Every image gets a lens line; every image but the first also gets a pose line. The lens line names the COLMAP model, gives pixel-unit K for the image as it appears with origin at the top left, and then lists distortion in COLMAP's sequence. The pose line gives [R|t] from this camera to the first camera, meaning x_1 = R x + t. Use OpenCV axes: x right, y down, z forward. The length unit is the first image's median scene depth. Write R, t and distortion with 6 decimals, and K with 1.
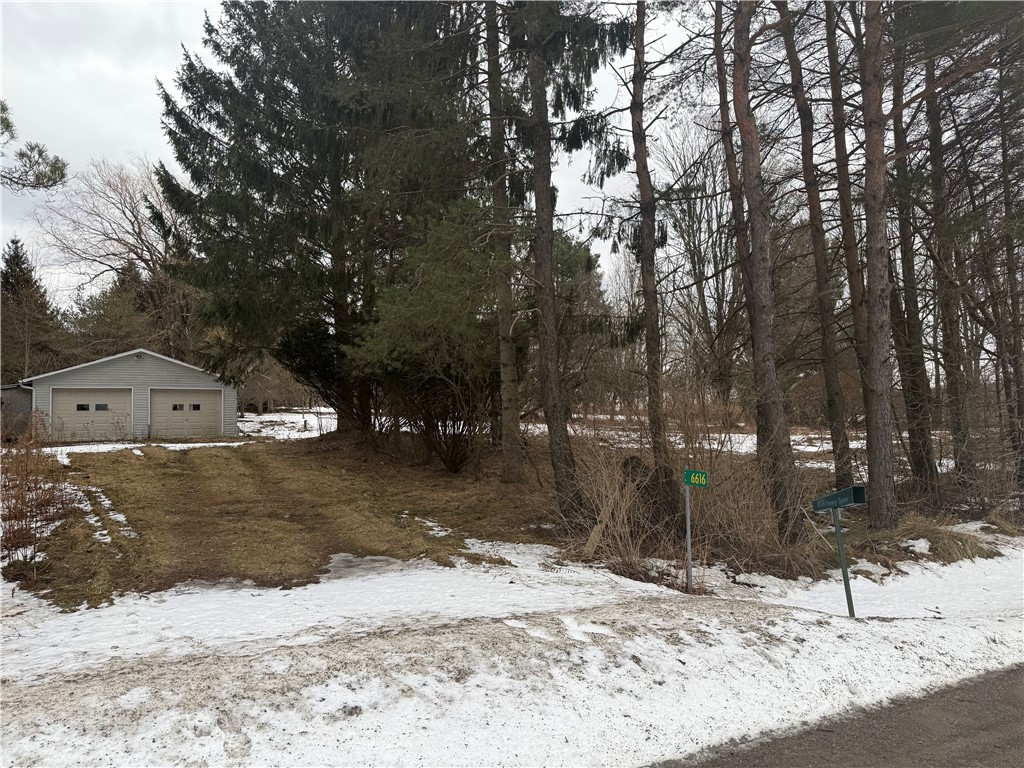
lens RADIAL K [[694.8, 0, 515.6], [0, 694.8, 385.8], [0, 0, 1]] dist [0.005302, -0.005969]
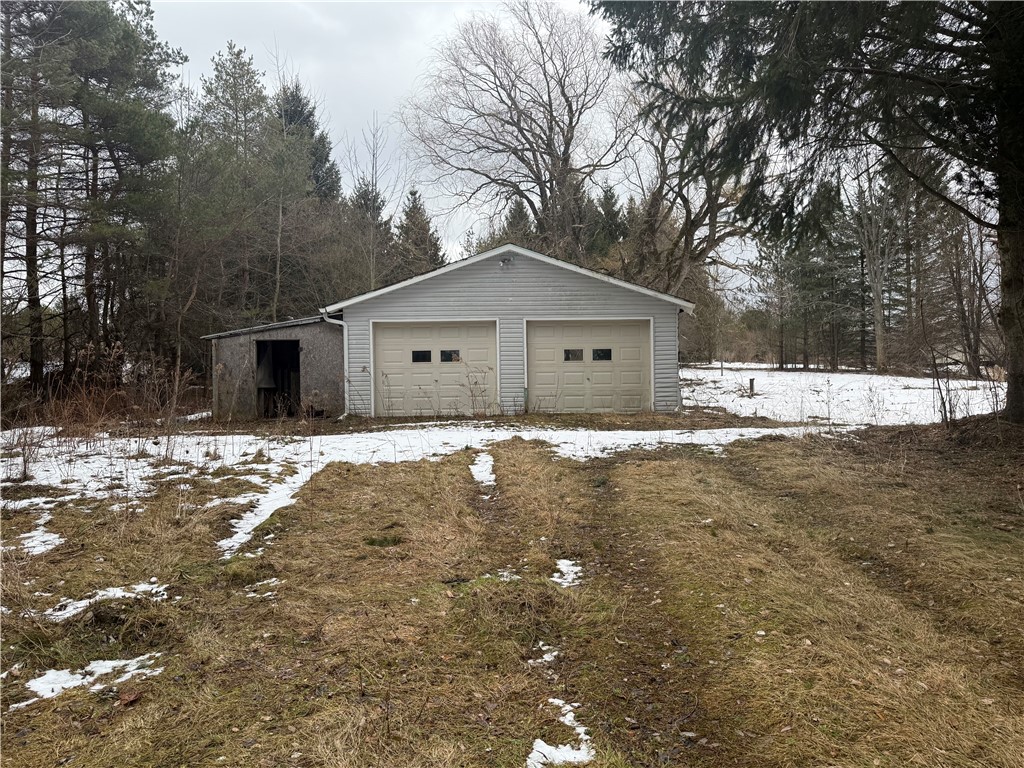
lens RADIAL K [[694.8, 0, 512.6], [0, 694.8, 383.7], [0, 0, 1]] dist [0.005302, -0.005969]
pose [[0.863004, 0.006689, -0.505153, -0.258239], [0.022928, 0.998363, 0.052390, 0.024182], [0.504677, -0.056795, 0.861438, 0.520193]]
